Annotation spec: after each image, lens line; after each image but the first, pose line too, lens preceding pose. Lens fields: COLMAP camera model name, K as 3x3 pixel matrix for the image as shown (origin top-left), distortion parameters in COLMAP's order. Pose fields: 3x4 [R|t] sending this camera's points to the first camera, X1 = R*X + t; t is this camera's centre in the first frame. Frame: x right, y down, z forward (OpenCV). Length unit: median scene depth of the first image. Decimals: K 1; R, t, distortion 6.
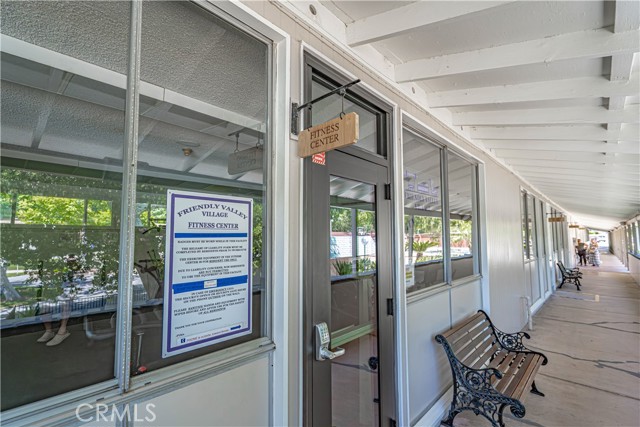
lens RADIAL K [[324.8, 0, 315.7], [0, 324.8, 213.5], [0, 0, 1]] dist [0.030710, 0.002780]
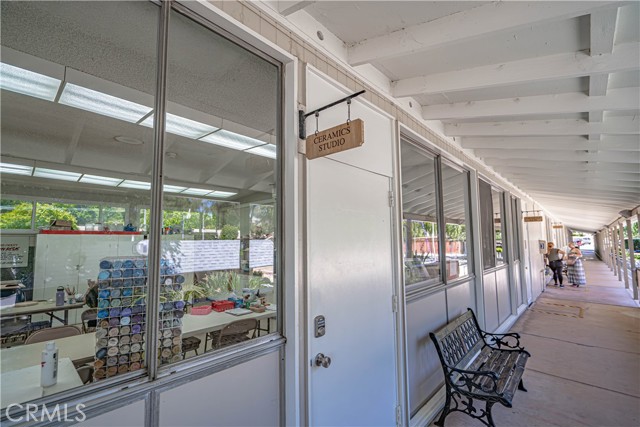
lens RADIAL K [[288.9, 0, 323.1], [0, 288.9, 212.7], [0, 0, 1]] dist [0.004473, -0.000521]
pose [[0.999647, -0.005565, -0.025977, 0.094368], [0.004981, 0.999735, -0.022490, 0.007730], [0.026095, 0.022353, 0.999410, 0.109759]]
